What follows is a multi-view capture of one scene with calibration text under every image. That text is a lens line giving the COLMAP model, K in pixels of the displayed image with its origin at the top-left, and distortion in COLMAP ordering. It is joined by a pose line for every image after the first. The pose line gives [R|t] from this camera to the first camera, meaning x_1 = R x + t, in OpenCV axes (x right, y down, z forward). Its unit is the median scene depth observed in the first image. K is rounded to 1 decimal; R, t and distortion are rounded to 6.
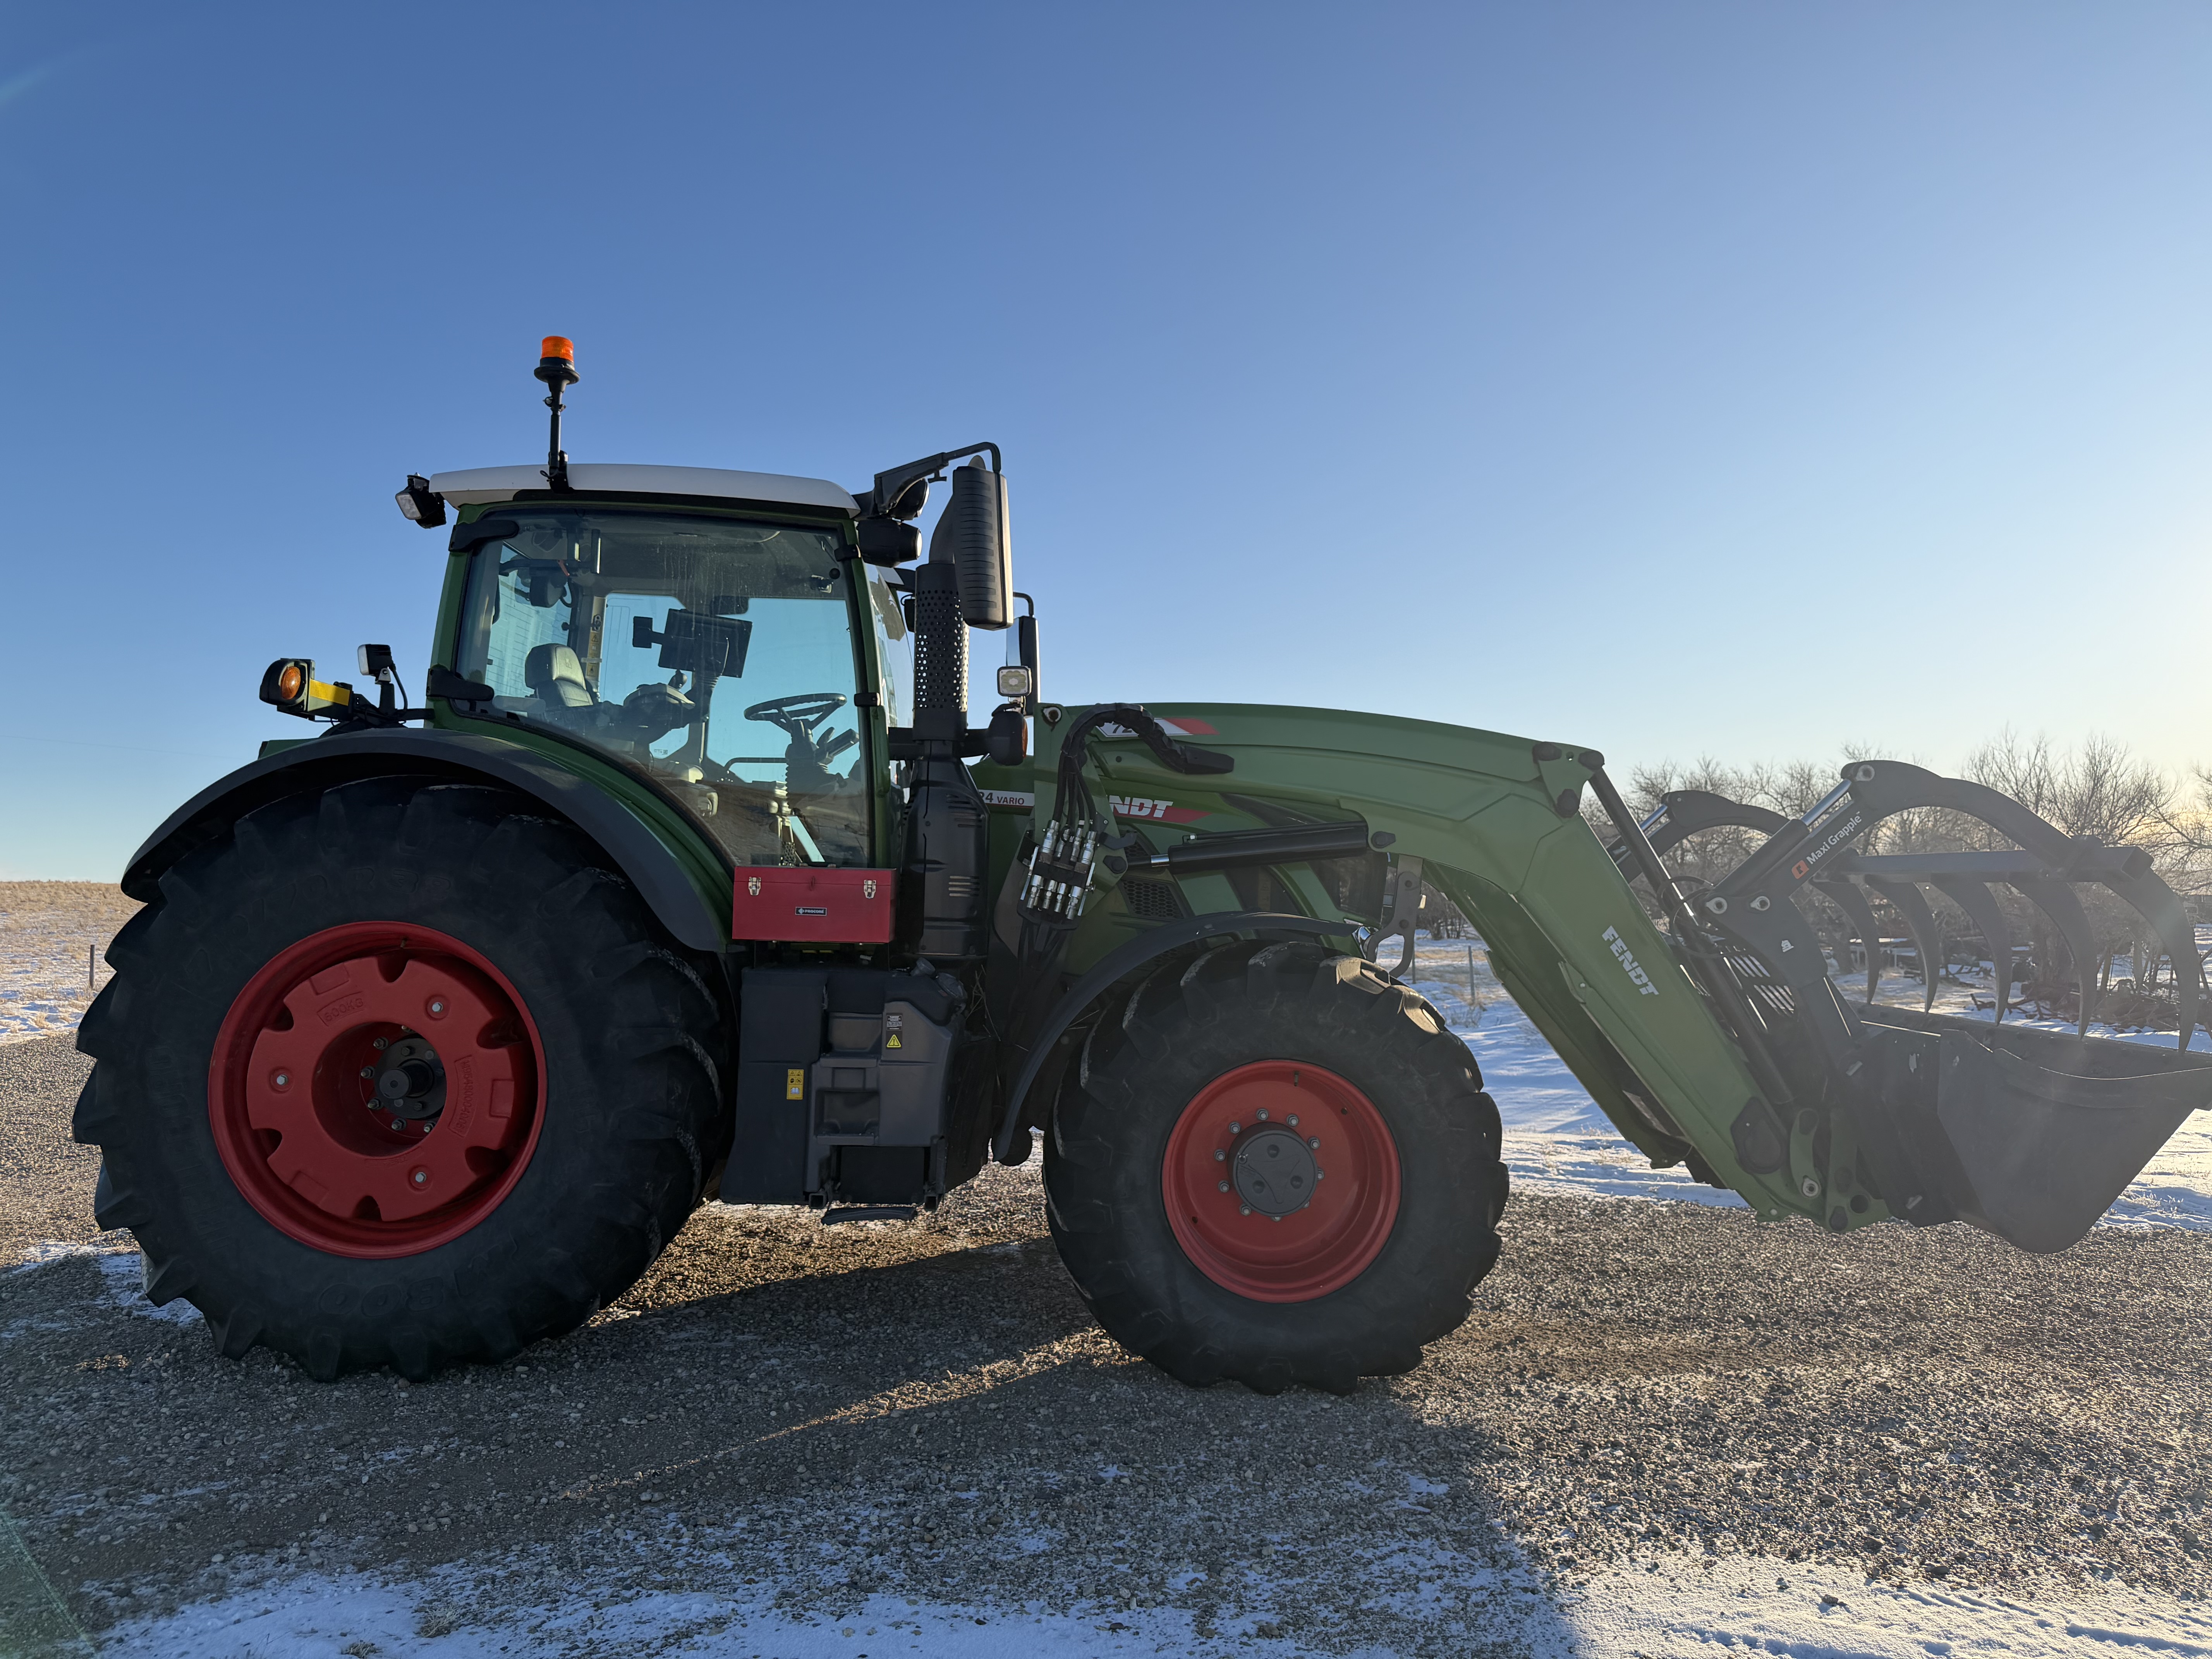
lens RADIAL K [[1530.5, 0, 1114.2], [0, 1530.5, 822.7], [0, 0, 1]] dist [0.003023, -0.010500]
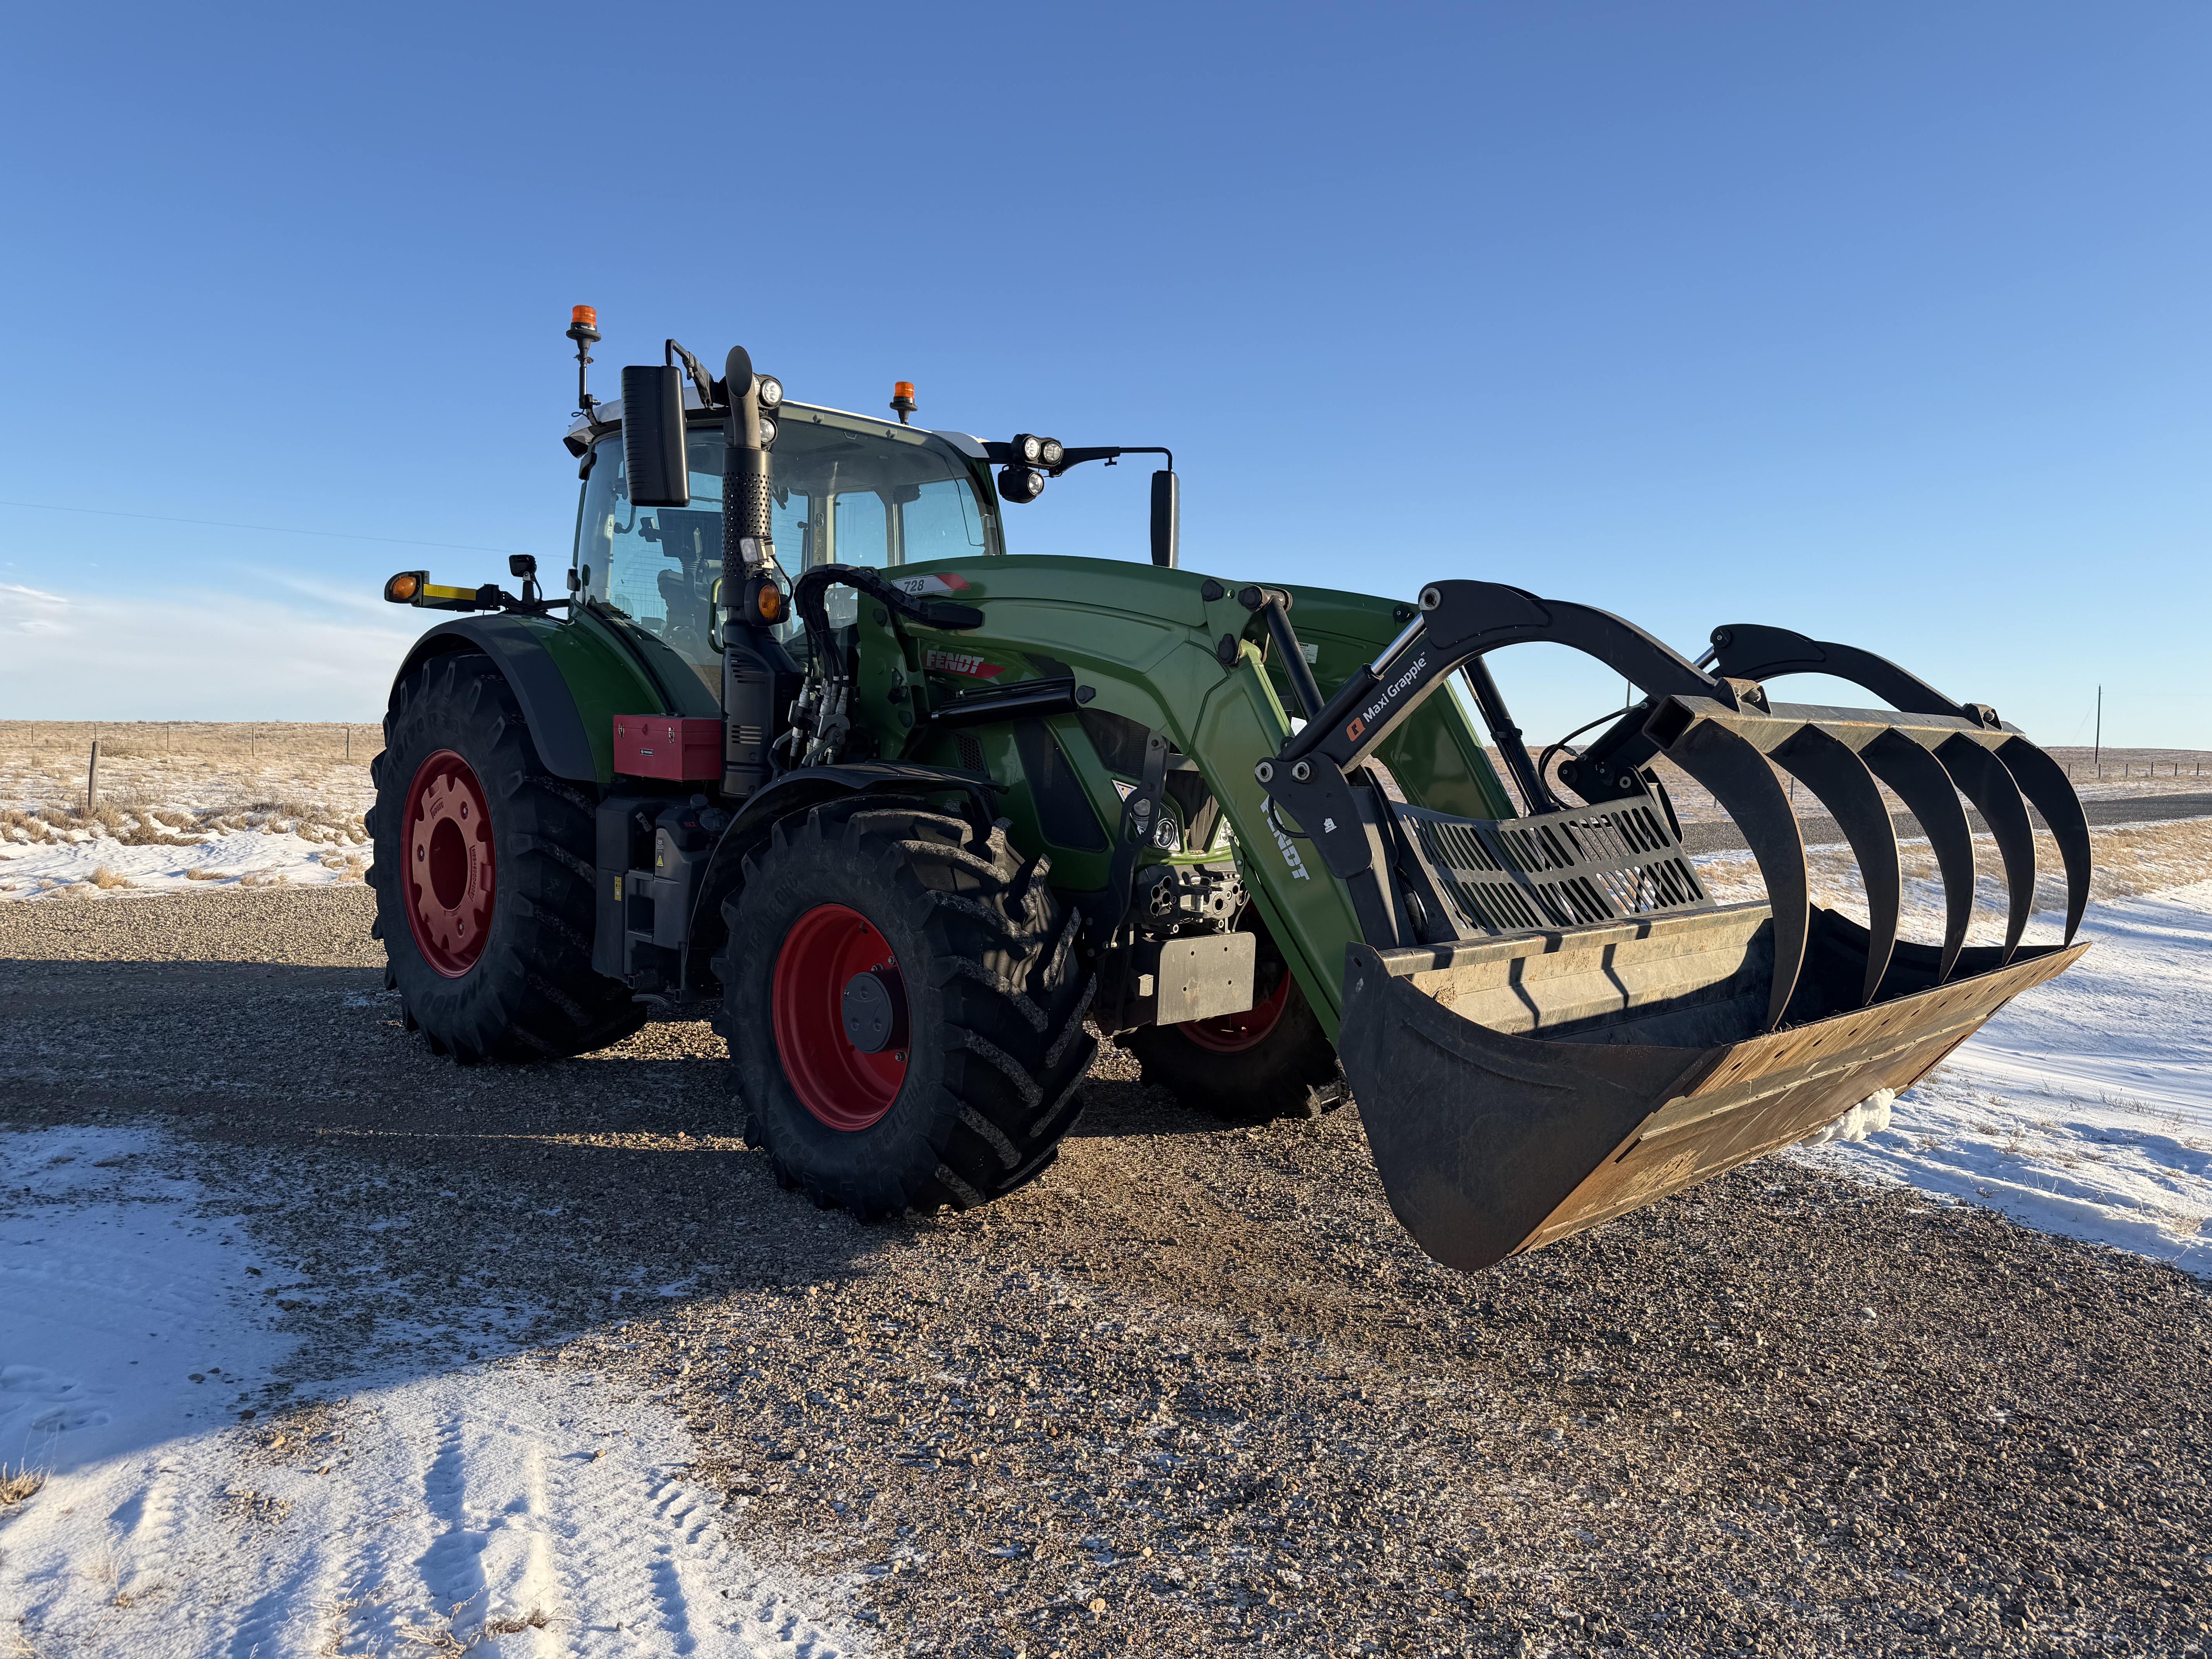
lens RADIAL K [[1530.5, 0, 1110.6], [0, 1530.5, 834.9], [0, 0, 1]] dist [0.003023, -0.010500]
pose [[0.720237, 0.060439, -0.691090, 0.894358], [0.005822, 0.995636, 0.093141, 0.010981], [0.693704, -0.071107, 0.716742, 0.355760]]
